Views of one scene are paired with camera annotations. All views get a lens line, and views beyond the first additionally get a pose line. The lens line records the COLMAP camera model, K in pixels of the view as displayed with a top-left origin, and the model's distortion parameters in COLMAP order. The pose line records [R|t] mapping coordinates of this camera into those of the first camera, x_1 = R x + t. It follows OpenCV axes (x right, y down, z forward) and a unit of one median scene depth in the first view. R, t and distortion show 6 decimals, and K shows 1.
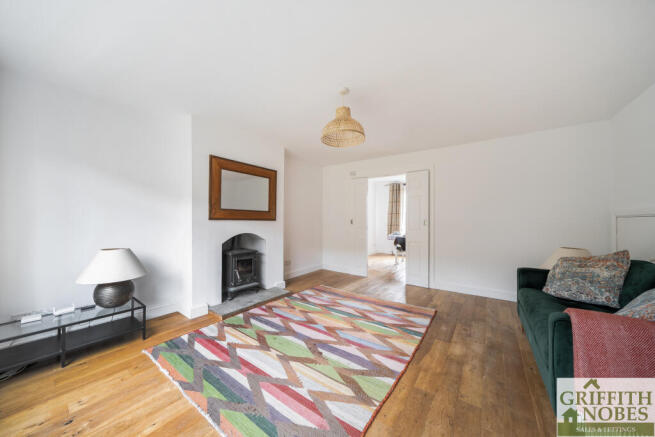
lens RADIAL K [[228.6, 0, 326.5], [0, 228.6, 218.5], [0, 0, 1]] dist [-0.000030, -0.000001]
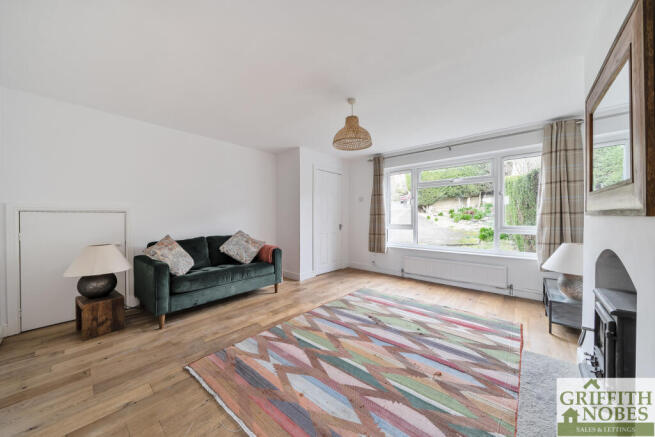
lens RADIAL K [[228.6, 0, 328.1], [0, 228.6, 216.7], [0, 0, 1]] dist [-0.000030, -0.000001]
pose [[-0.996558, -0.002558, 0.082859, 0.085039], [-0.002584, 0.999997, -0.000207, 0.018754], [-0.082859, -0.000420, -0.996561, 1.897313]]
